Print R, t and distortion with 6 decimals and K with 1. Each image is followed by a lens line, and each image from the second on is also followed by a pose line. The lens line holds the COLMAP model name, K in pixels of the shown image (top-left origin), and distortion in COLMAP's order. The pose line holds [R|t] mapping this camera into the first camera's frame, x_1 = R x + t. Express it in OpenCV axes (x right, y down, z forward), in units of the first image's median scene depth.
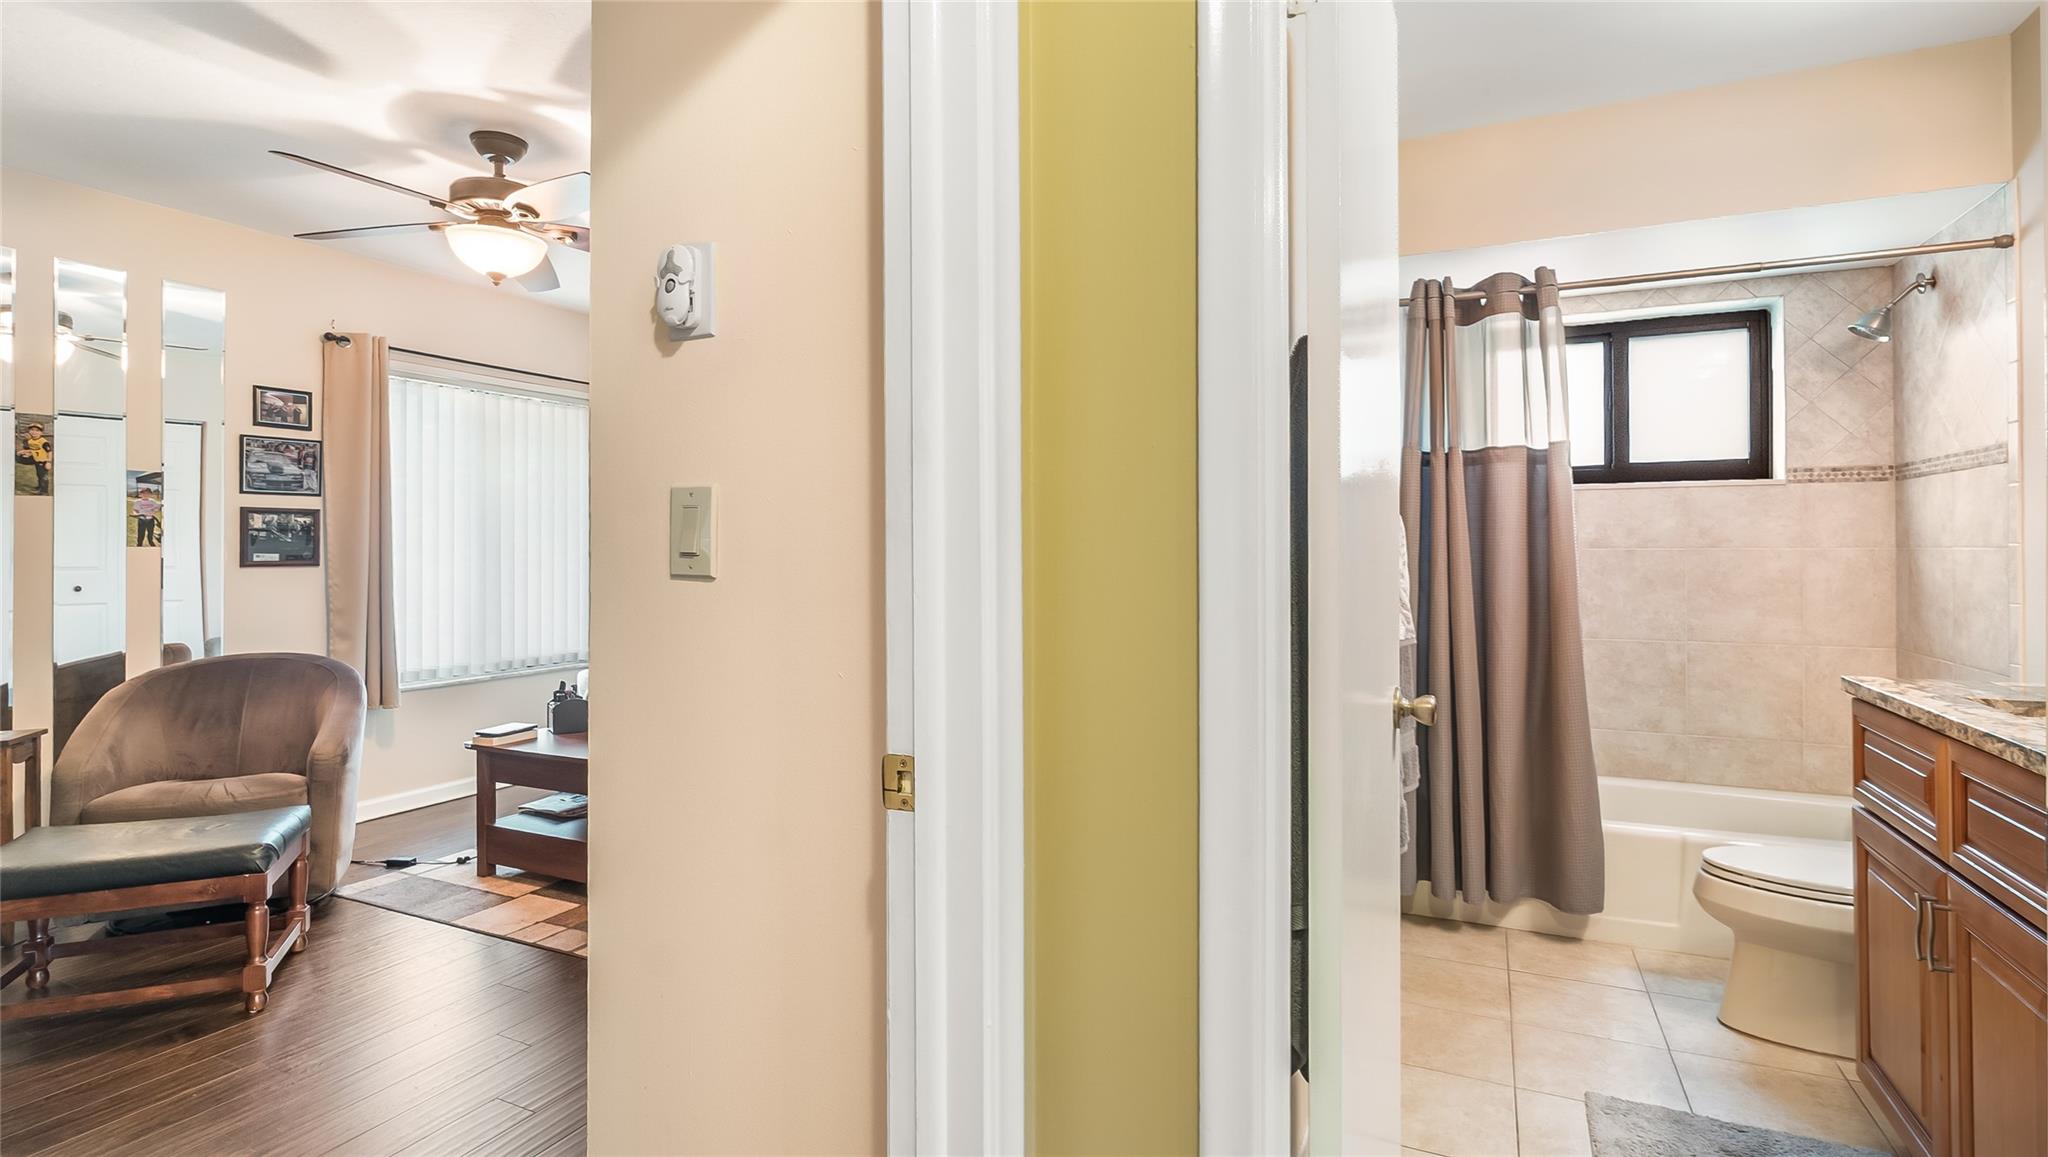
lens RADIAL K [[948.6, 0, 1044.6], [0, 948.6, 545.6], [0, 0, 1]] dist [0.000577, 0.000667]
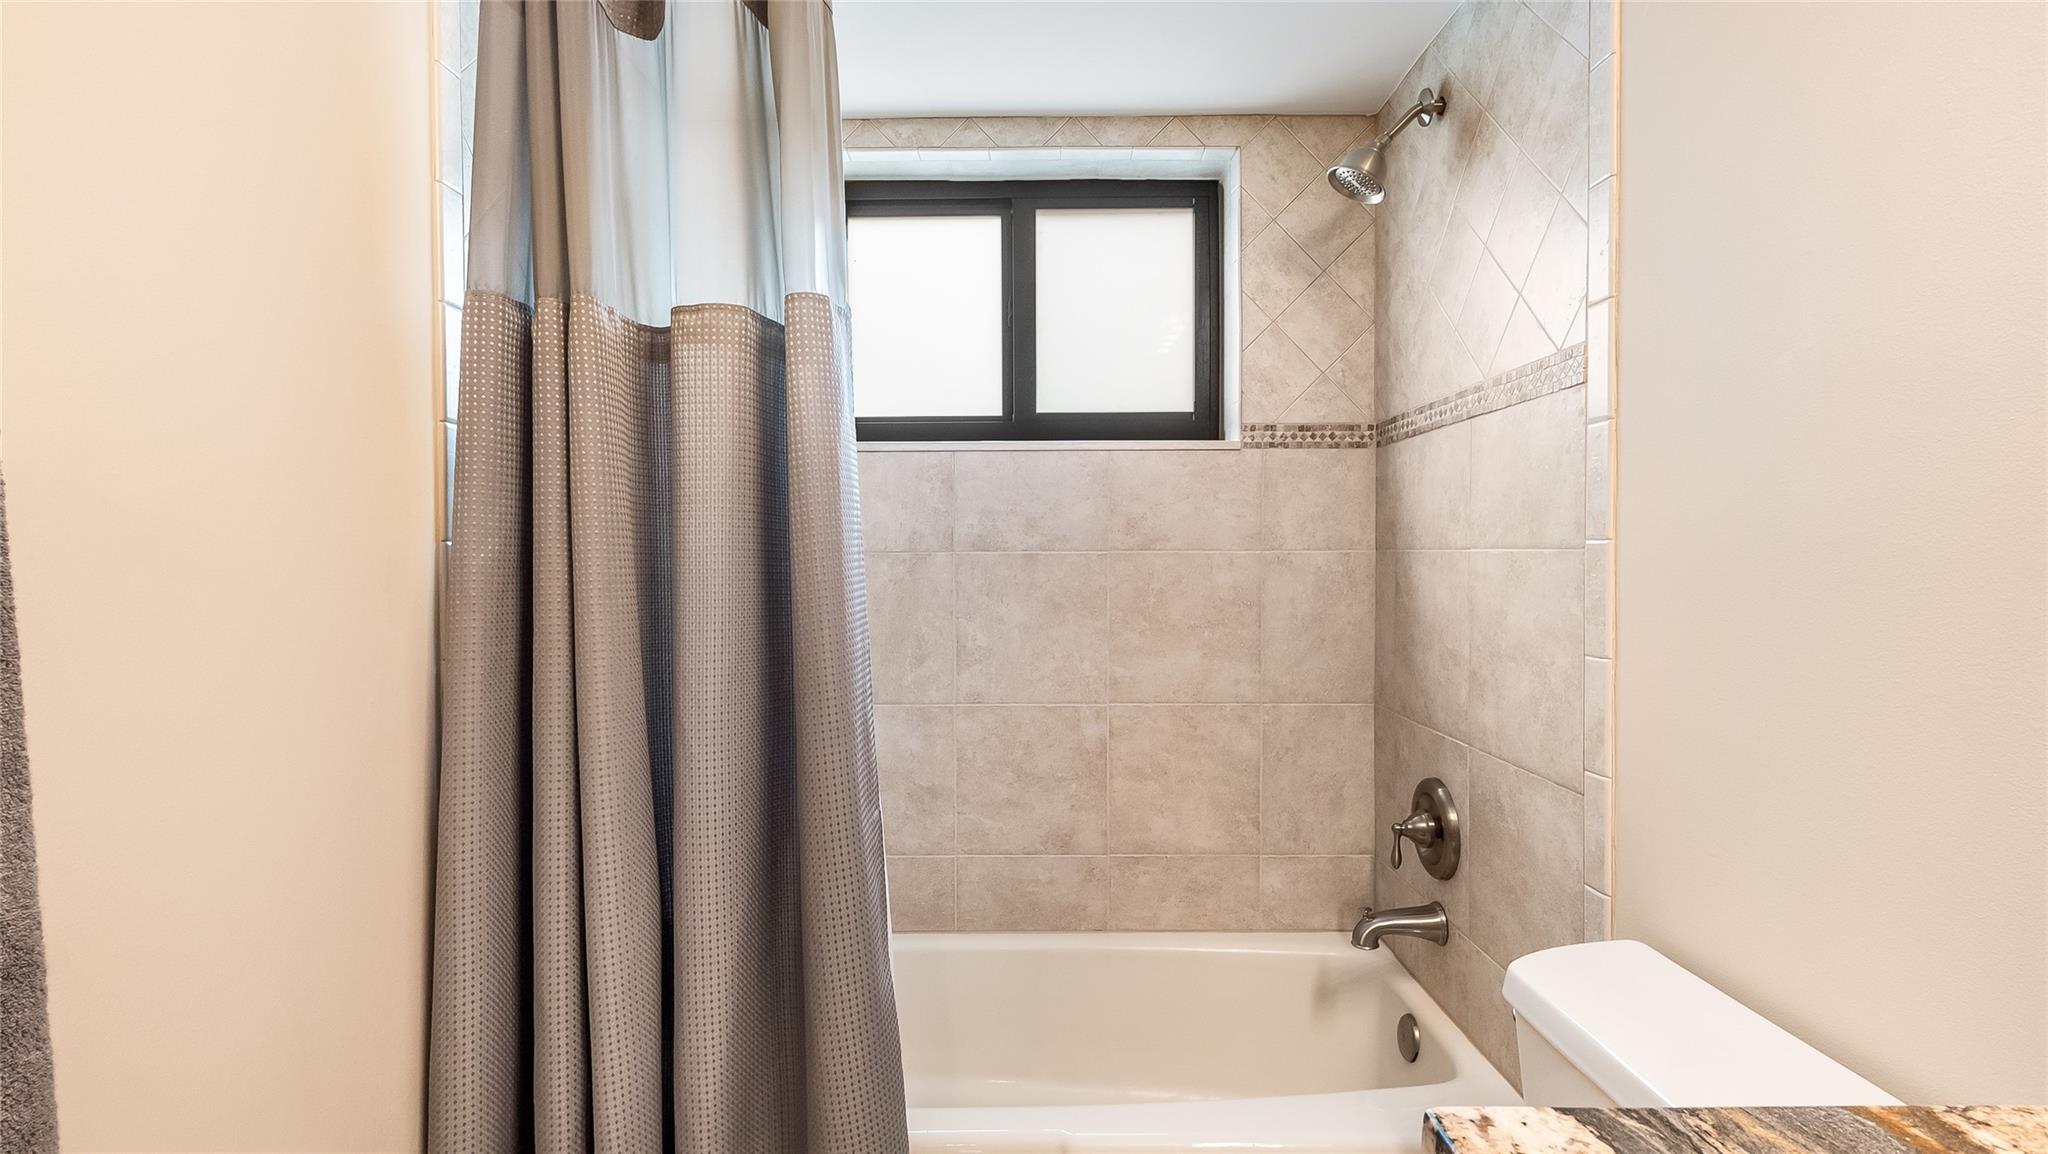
lens RADIAL K [[948.6, 0, 1023.7], [0, 948.6, 578.1], [0, 0, 1]] dist [0.000577, 0.000667]
pose [[0.905261, -0.011152, 0.424708, 0.389912], [-0.000424, 0.999631, 0.027150, 0.003668], [-0.424855, -0.024758, 0.904923, 0.499166]]
